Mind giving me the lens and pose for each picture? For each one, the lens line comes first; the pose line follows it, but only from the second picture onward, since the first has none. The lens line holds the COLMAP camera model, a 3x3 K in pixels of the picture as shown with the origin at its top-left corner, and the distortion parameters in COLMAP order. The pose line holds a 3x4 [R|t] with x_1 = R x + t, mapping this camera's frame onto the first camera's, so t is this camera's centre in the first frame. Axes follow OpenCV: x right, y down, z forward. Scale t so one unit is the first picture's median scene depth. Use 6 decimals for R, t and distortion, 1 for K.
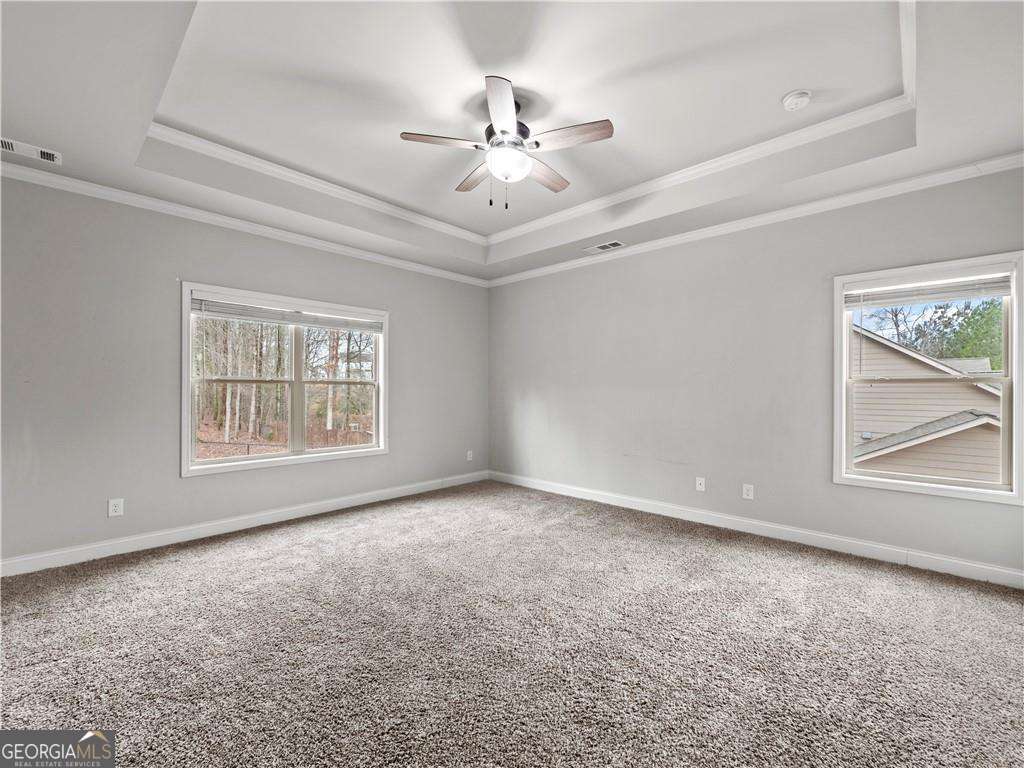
lens RADIAL K [[438.6, 0, 512.0], [0, 438.6, 384.0], [0, 0, 1]] dist [-0.000551, -0.000092]
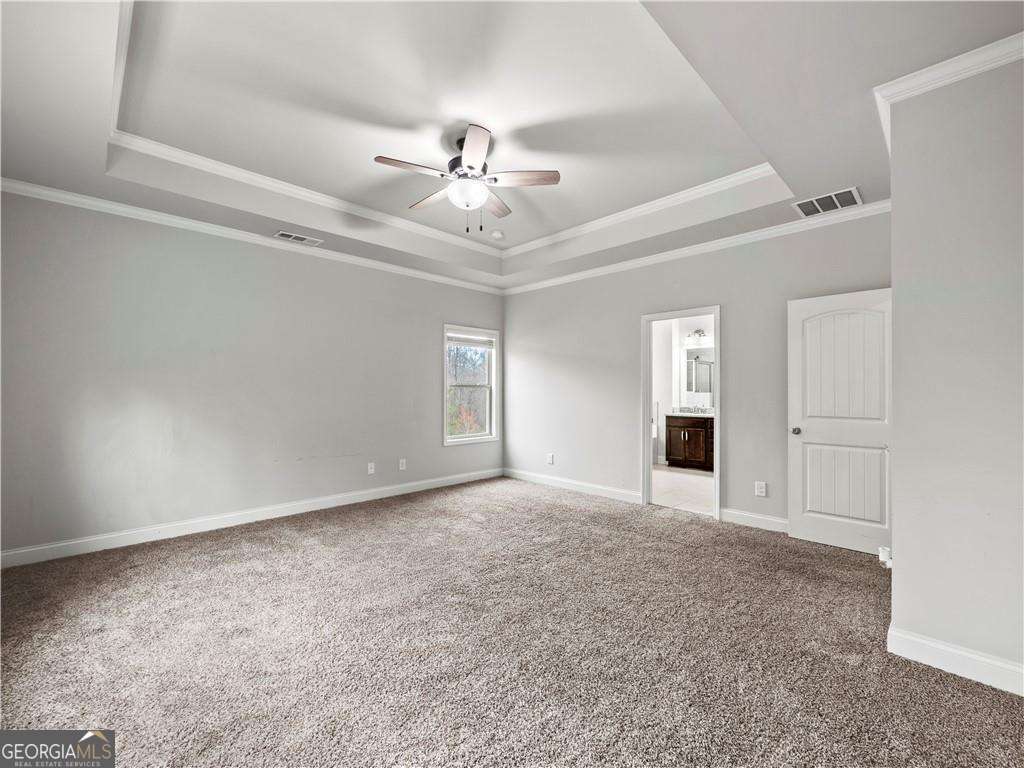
lens RADIAL K [[431.2, 0, 506.9], [0, 431.2, 379.2], [0, 0, 1]] dist [-0.003216, -0.000348]
pose [[0.048472, 0.023663, 0.998544, -0.819920], [-0.012097, 0.999660, -0.023102, 0.003373], [-0.998751, -0.010959, 0.048742, 0.614314]]
